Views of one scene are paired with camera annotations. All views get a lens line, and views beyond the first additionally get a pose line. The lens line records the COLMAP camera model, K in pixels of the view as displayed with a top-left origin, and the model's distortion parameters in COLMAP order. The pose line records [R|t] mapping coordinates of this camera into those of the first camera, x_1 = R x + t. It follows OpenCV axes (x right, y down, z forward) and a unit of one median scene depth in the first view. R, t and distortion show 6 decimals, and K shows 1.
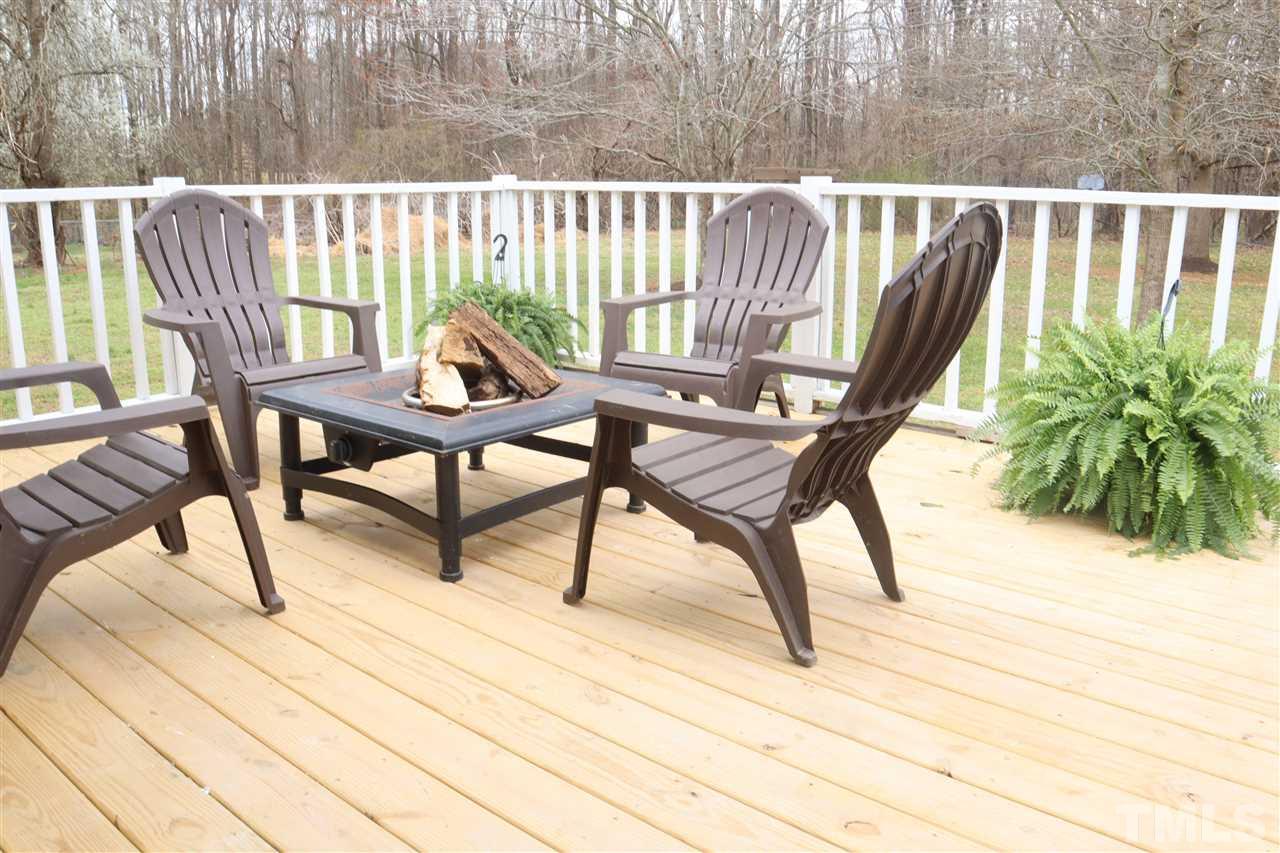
lens RADIAL K [[1044.4, 0, 641.1], [0, 1044.4, 428.6], [0, 0, 1]] dist [-0.126191, 0.097751]
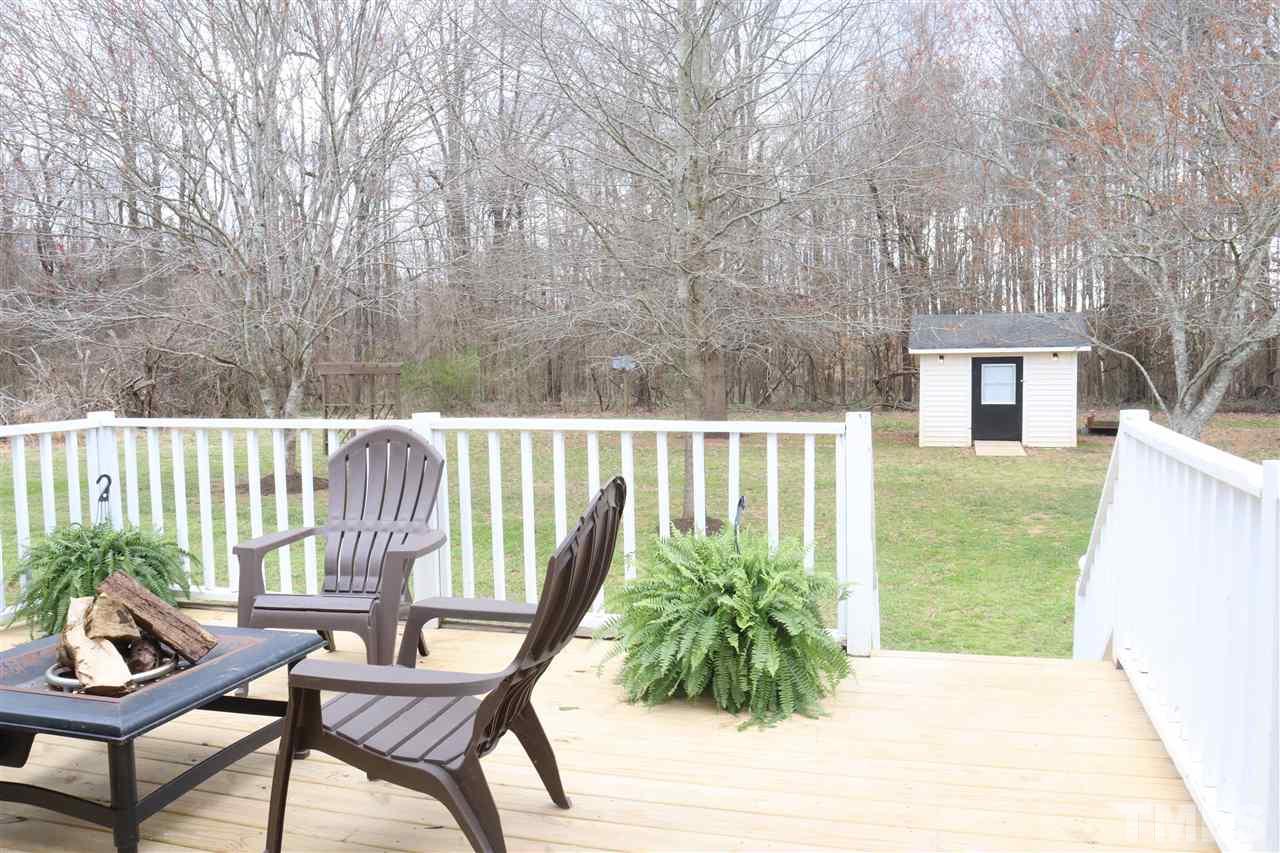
lens RADIAL K [[1011.4, 0, 640.0], [0, 1011.4, 426.5], [0, 0, 1]] dist [-0.119895, 0.091979]
pose [[0.909546, -0.045771, 0.413076, -0.094561], [0.114649, 0.982984, -0.143524, -0.067700], [-0.399477, 0.177900, 0.899316, -0.080983]]
